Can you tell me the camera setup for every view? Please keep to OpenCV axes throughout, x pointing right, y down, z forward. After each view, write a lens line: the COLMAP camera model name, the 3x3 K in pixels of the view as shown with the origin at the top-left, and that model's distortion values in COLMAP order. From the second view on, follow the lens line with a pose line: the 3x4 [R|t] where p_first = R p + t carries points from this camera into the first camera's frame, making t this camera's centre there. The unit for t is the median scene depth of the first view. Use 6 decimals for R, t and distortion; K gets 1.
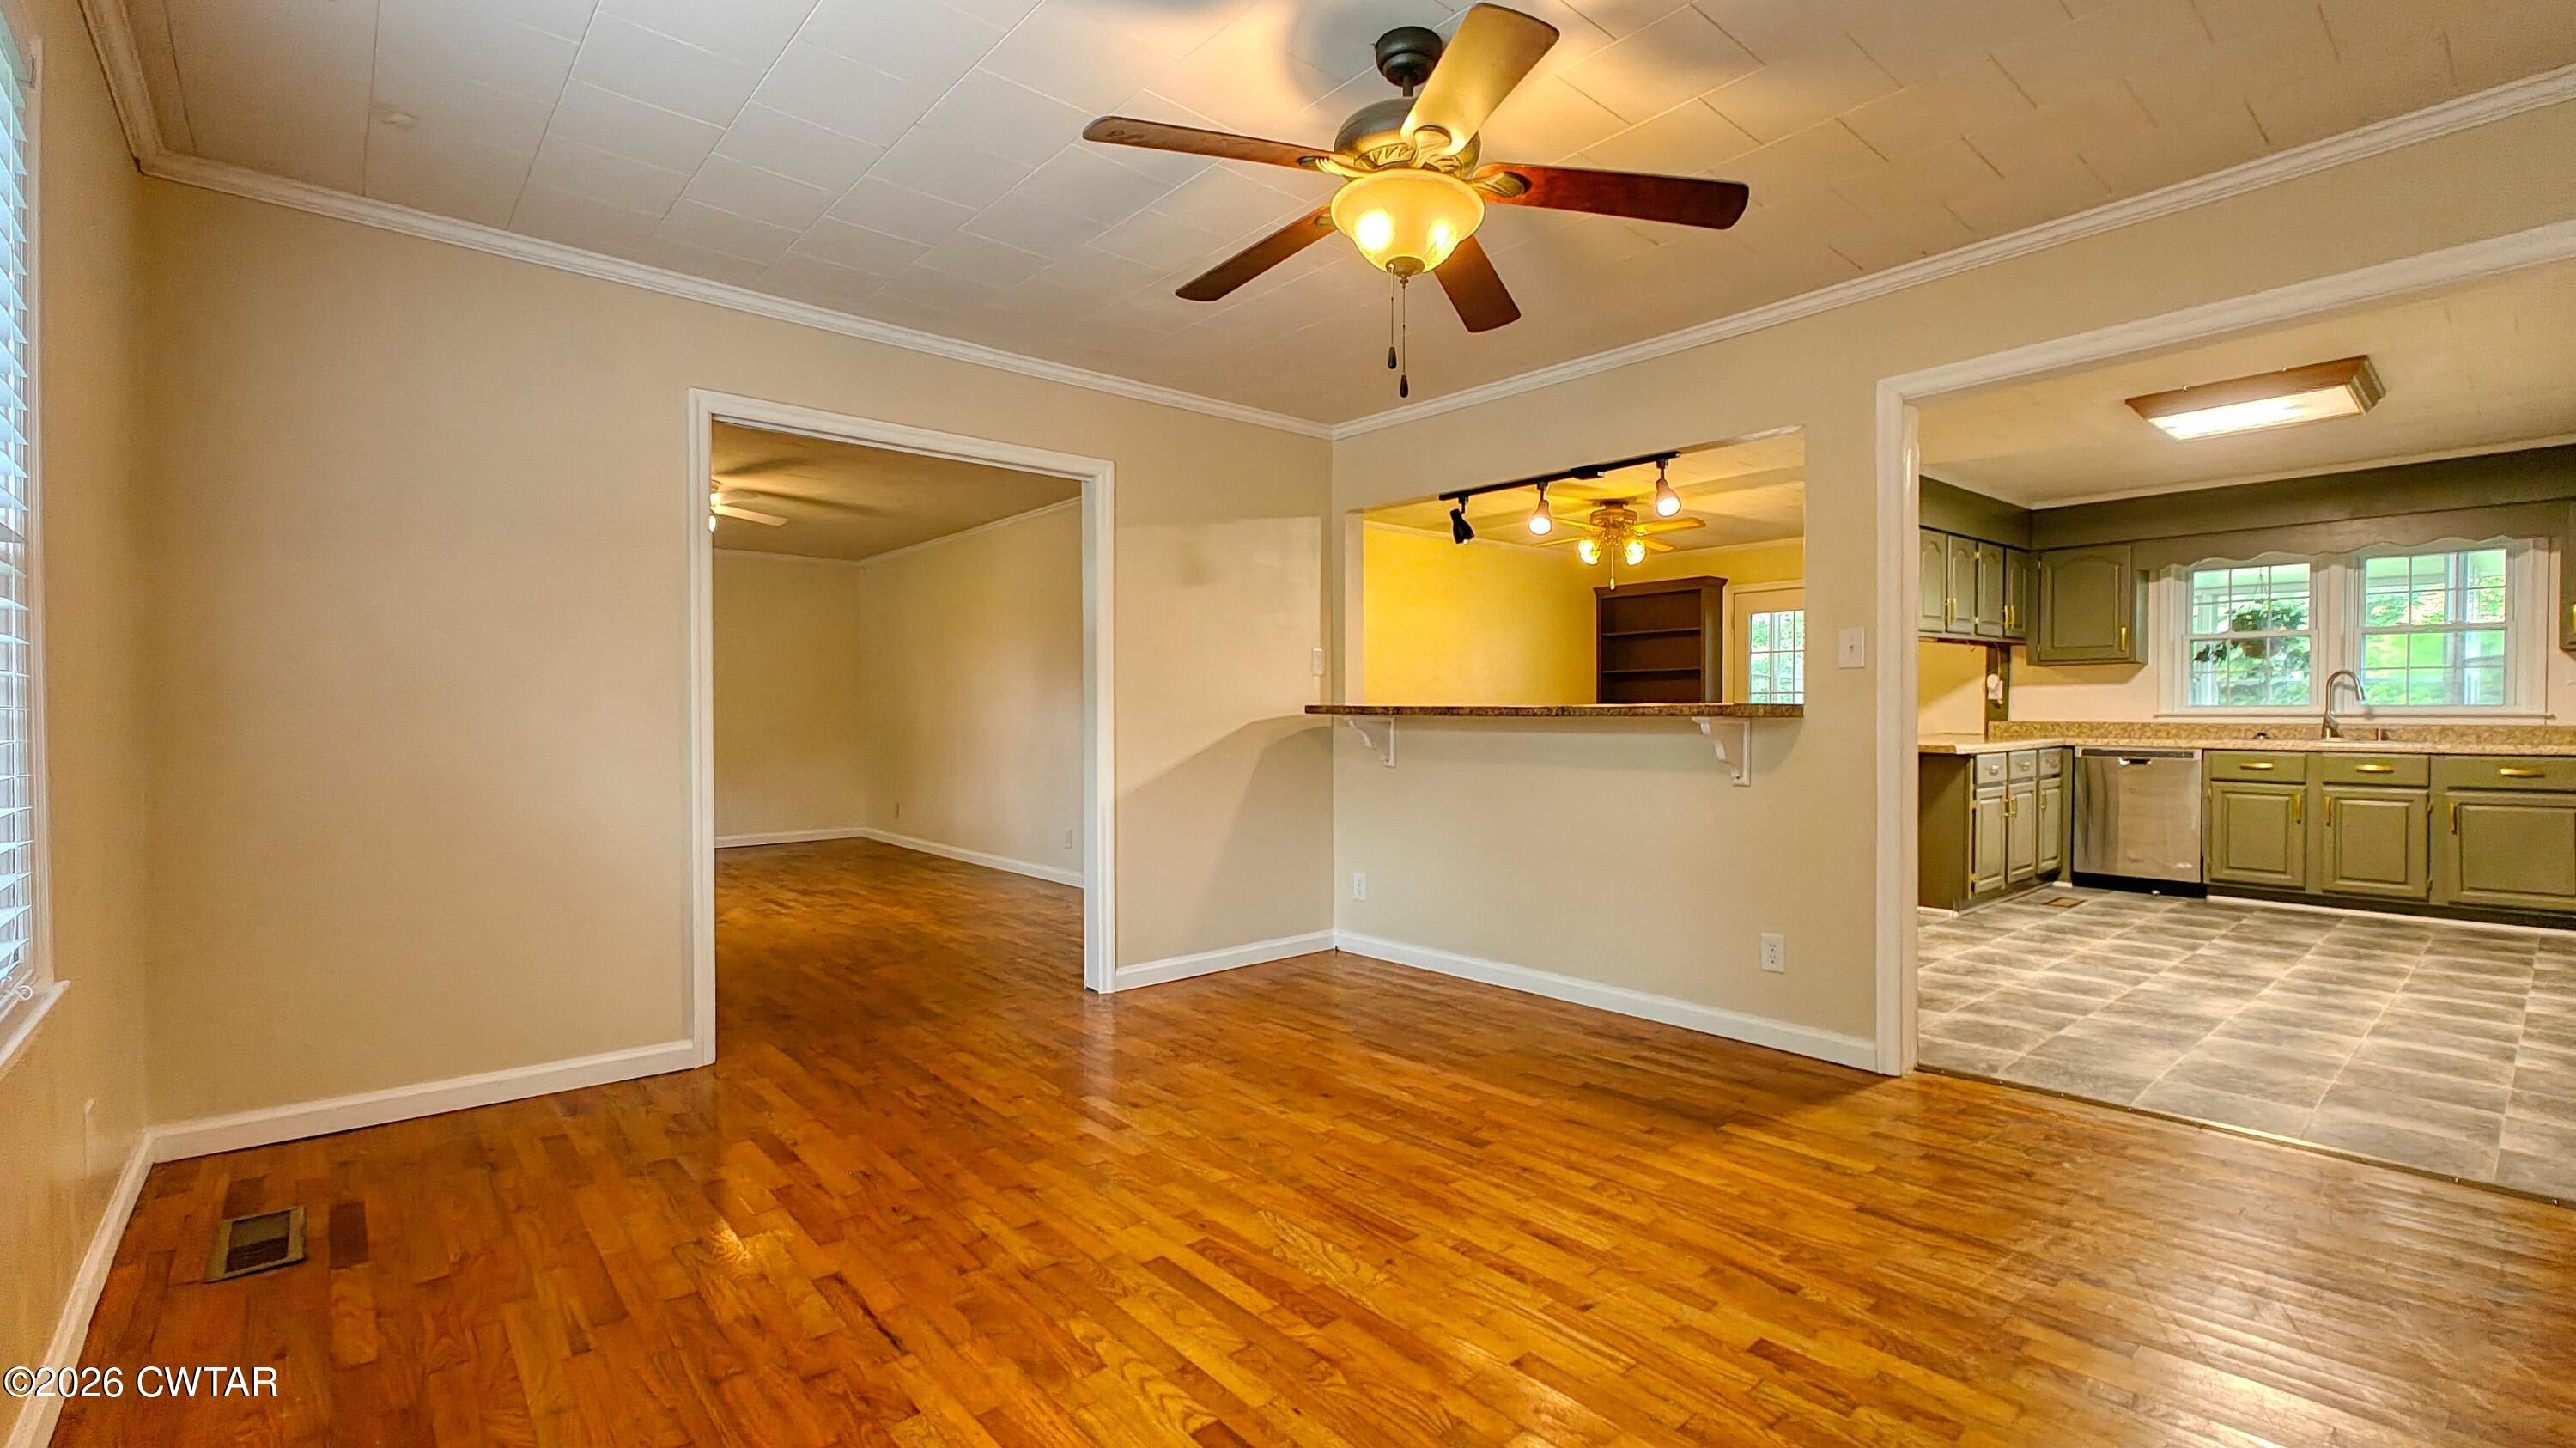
lens RADIAL K [[1107.3, 0, 1288.0], [0, 1107.3, 724.0], [0, 0, 1]] dist [0.003634, 0.000018]
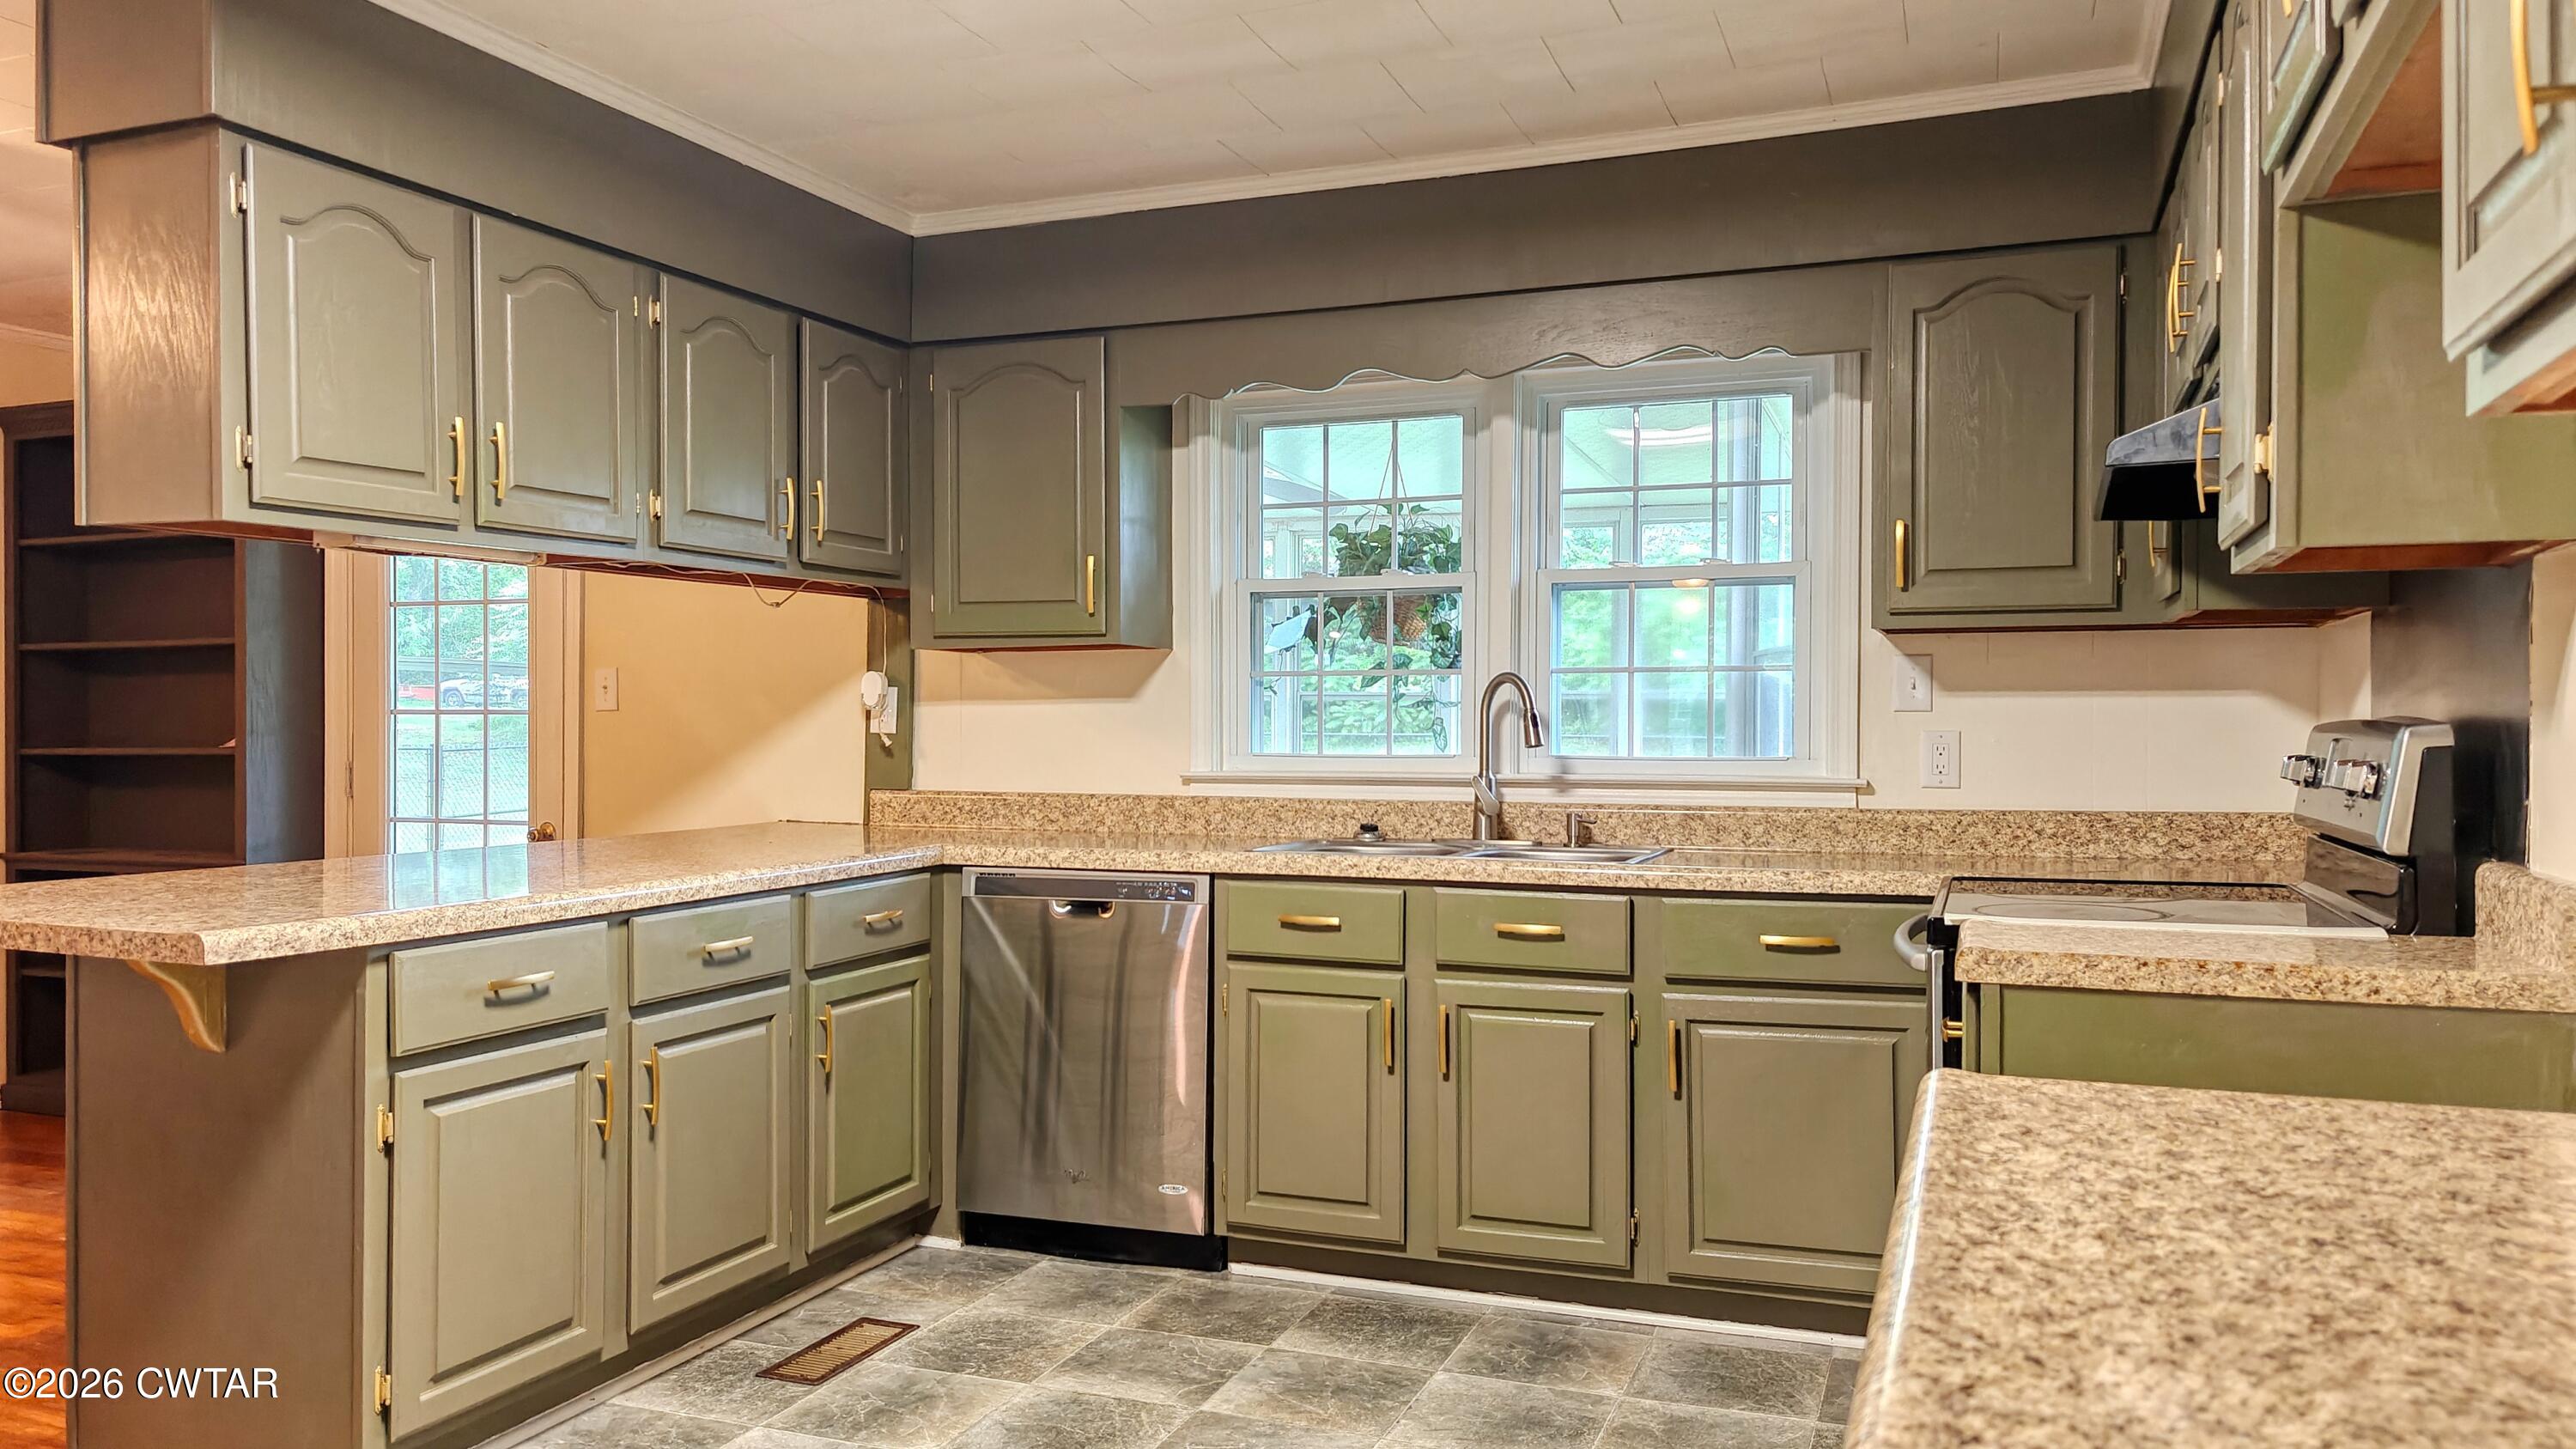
lens RADIAL K [[1827.9, 0, 1288.0], [0, 1827.9, 724.5], [0, 0, 1]] dist [0.009835, 0.001901]
pose [[0.884692, 0.002153, 0.466172, 0.540563], [0.003723, 0.999925, -0.011682, -0.020589], [-0.466162, 0.012070, 0.884617, 0.426880]]
